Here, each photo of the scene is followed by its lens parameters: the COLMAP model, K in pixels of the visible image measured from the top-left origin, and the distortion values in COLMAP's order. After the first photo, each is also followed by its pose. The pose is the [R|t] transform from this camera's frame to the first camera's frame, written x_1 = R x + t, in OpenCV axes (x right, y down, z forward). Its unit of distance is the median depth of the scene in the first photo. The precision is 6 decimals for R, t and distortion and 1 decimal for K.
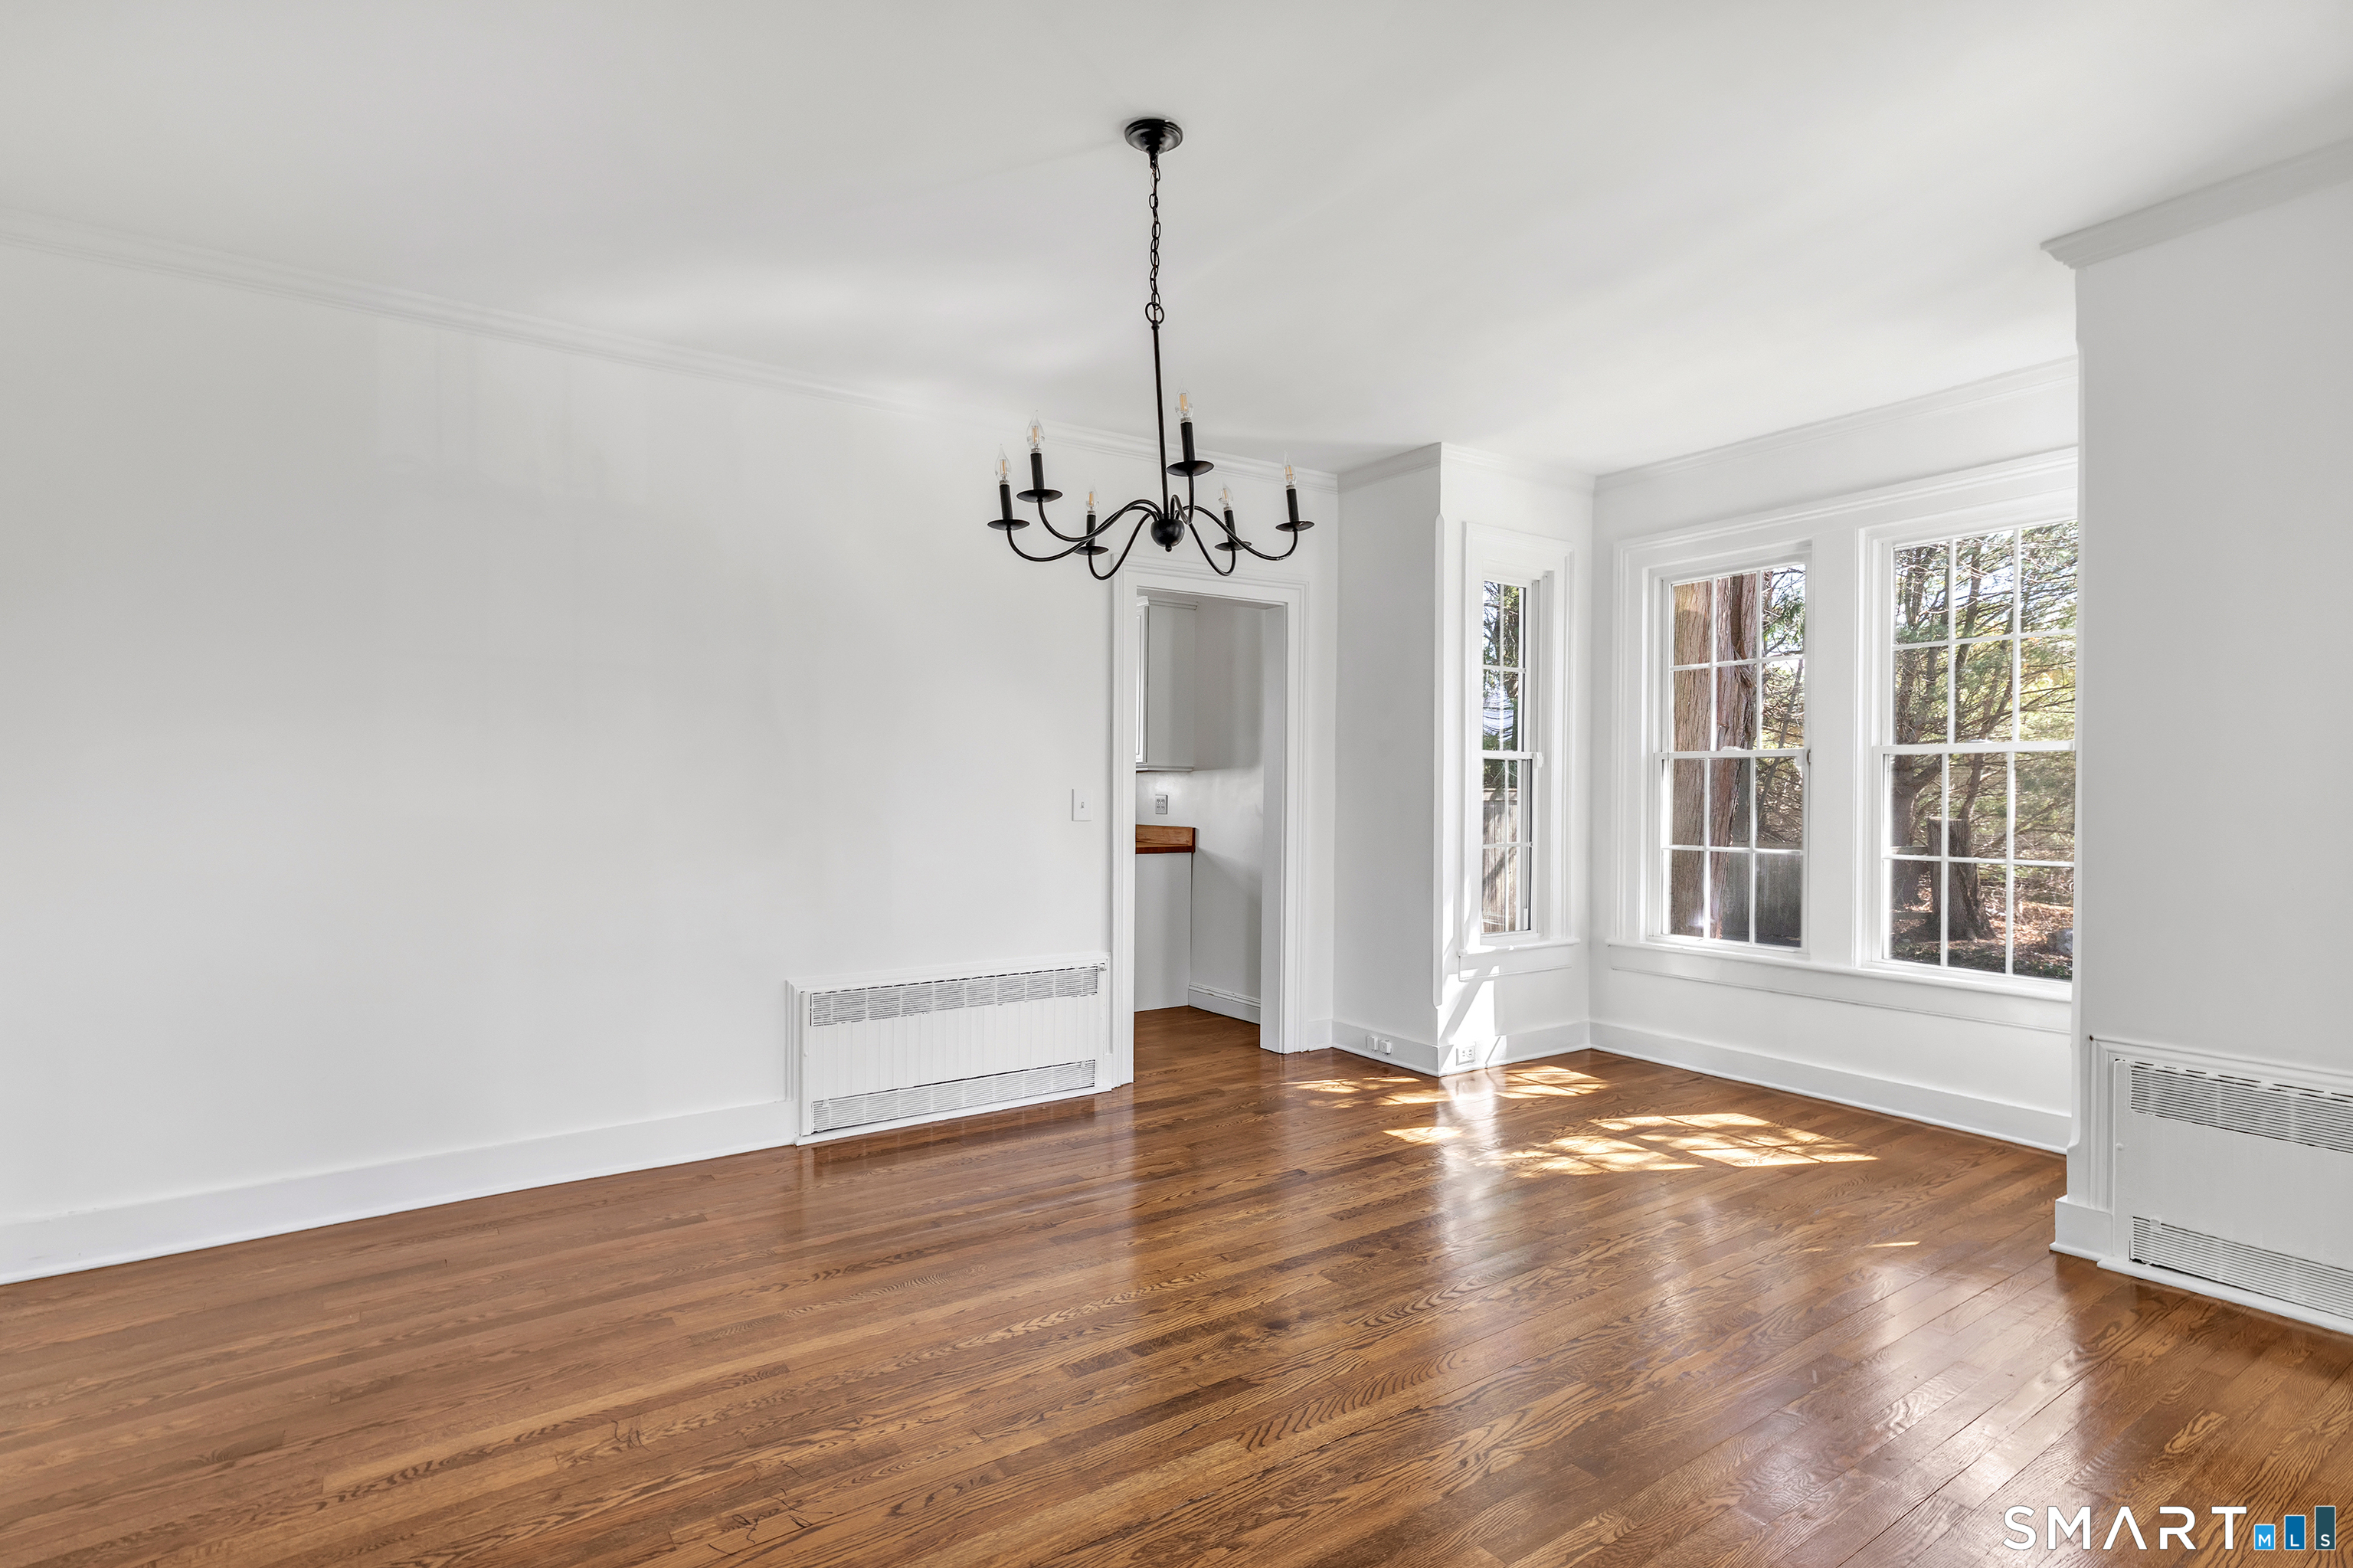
lens RADIAL K [[1091.2, 0, 1170.6], [0, 1091.2, 789.1], [0, 0, 1]] dist [-0.004262, 0.000446]
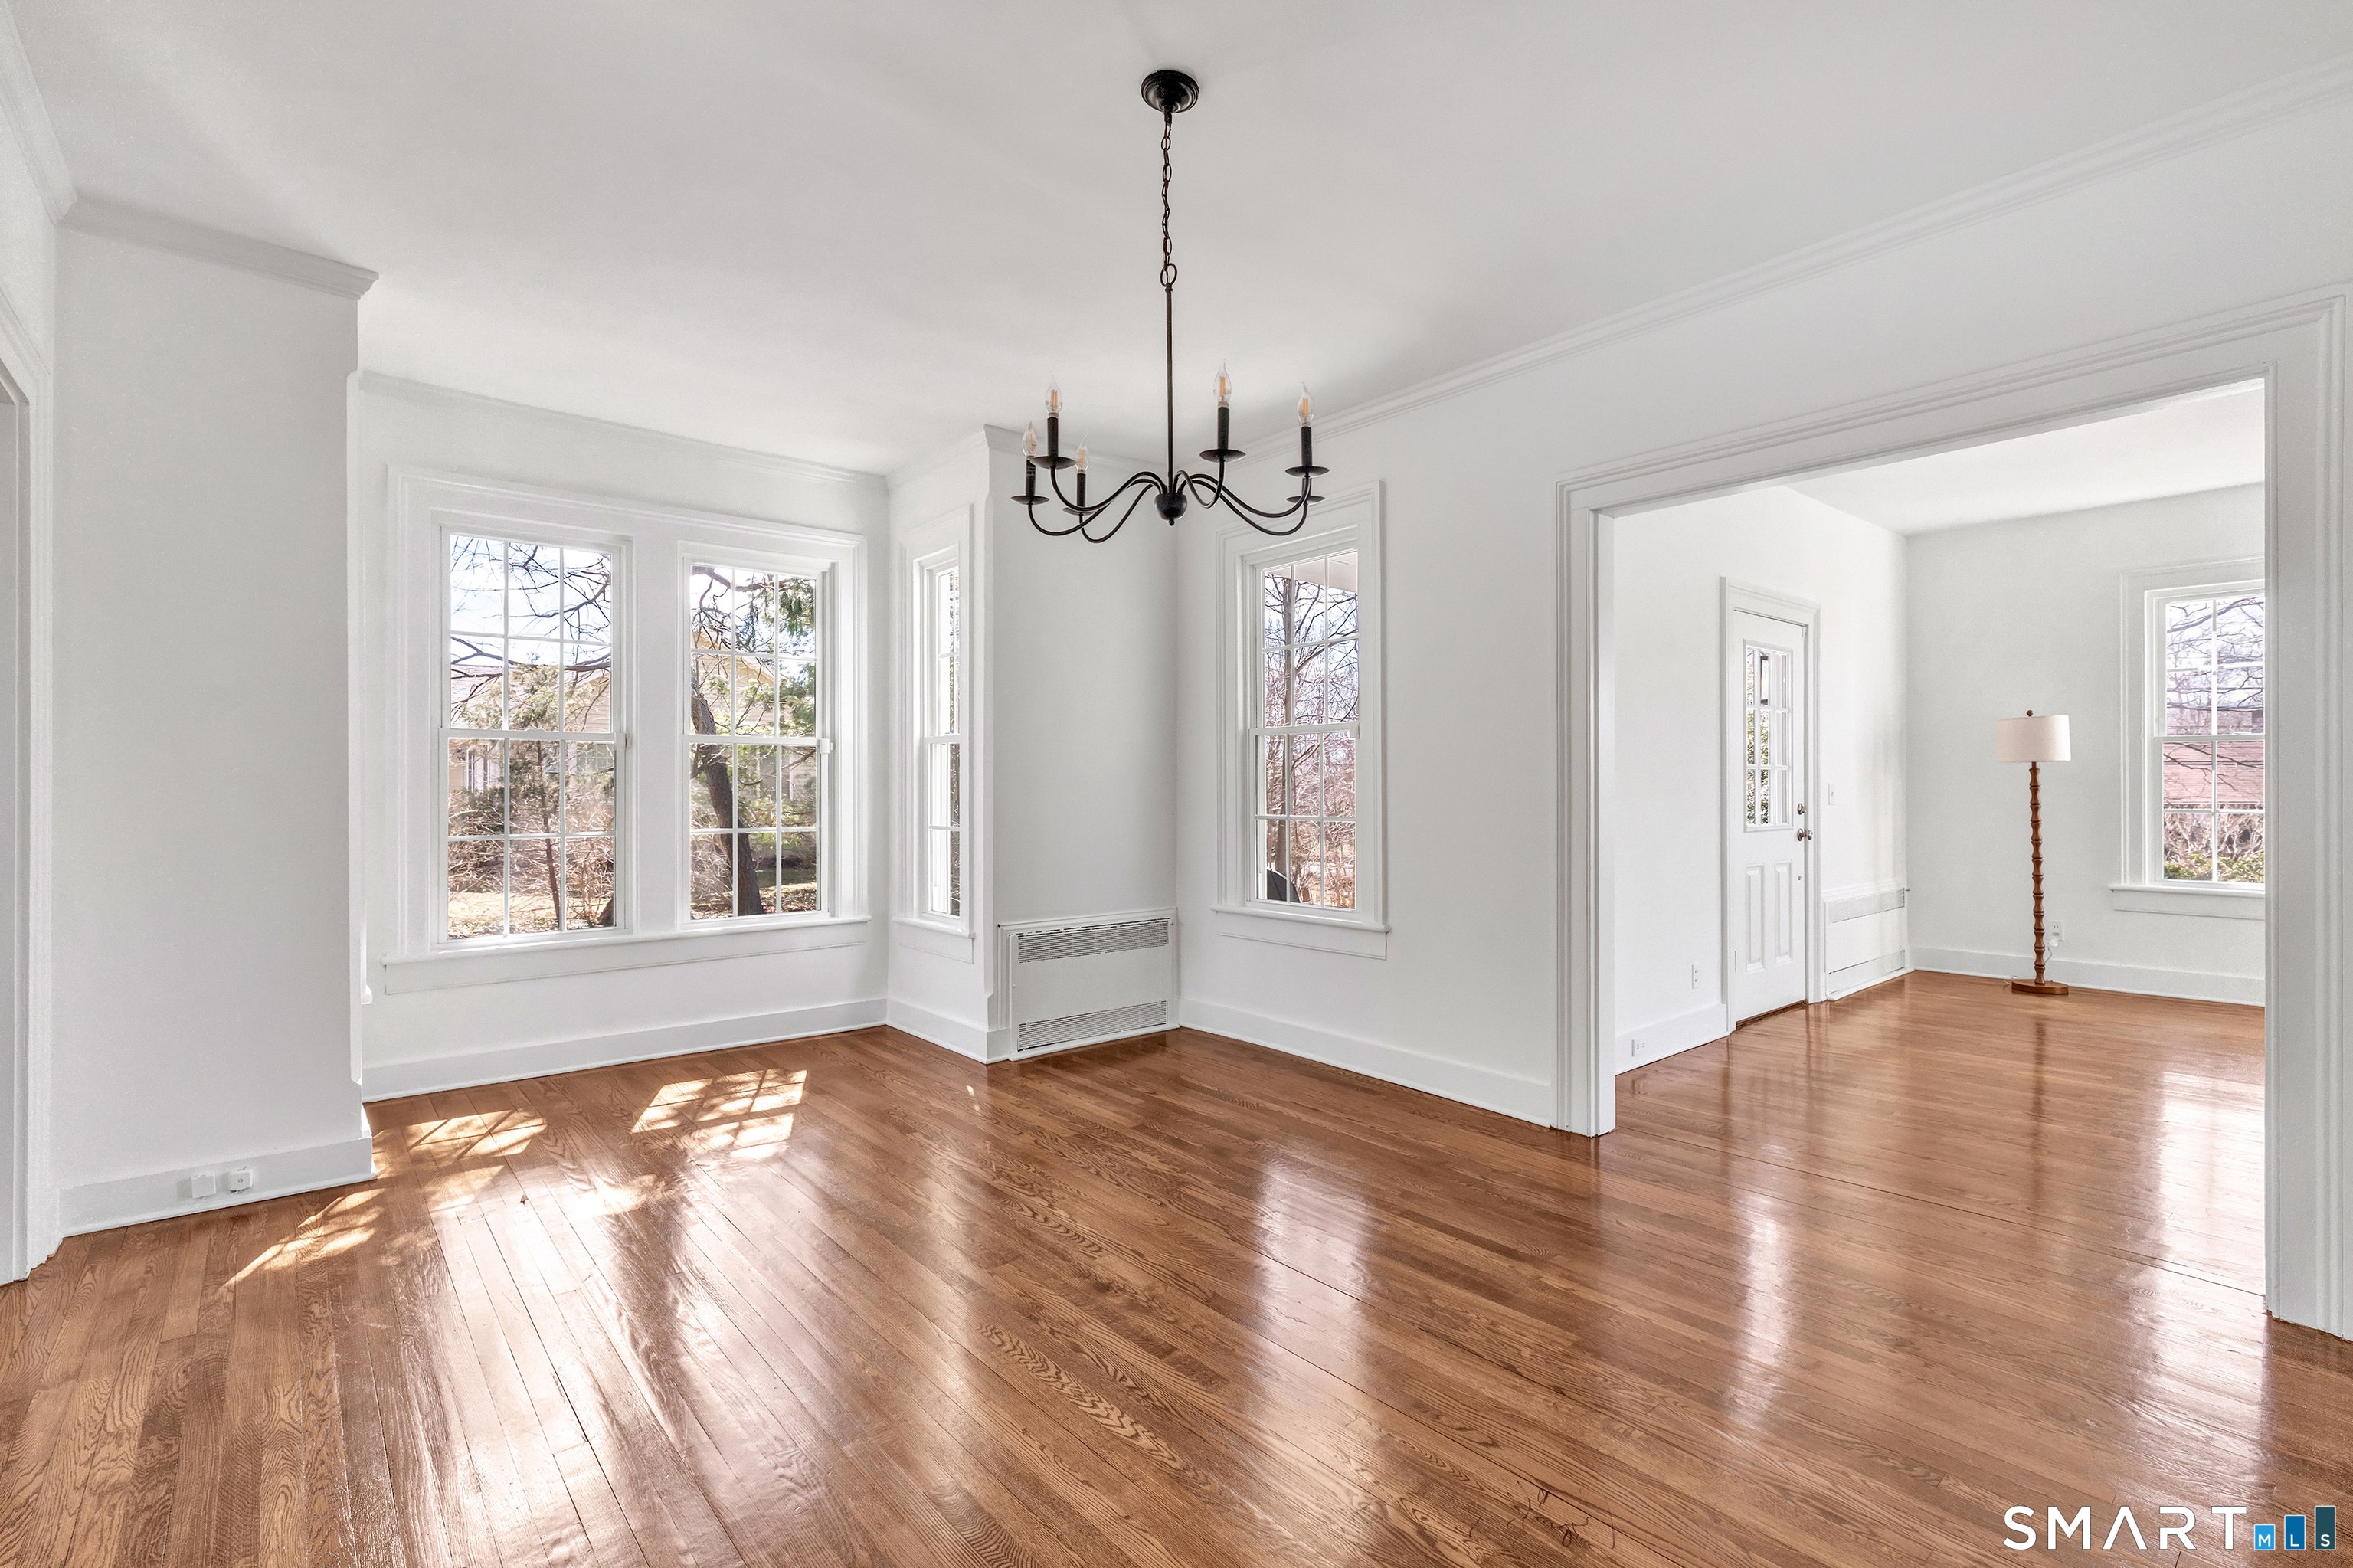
lens RADIAL K [[1091.2, 0, 1176.5], [0, 1091.2, 780.4], [0, 0, 1]] dist [-0.004262, 0.000446]
pose [[-0.097303, -0.000223, 0.995255, -0.613751], [-0.000999, 0.999999, 0.000126, 0.006847], [-0.995254, -0.000982, -0.097303, 0.674783]]
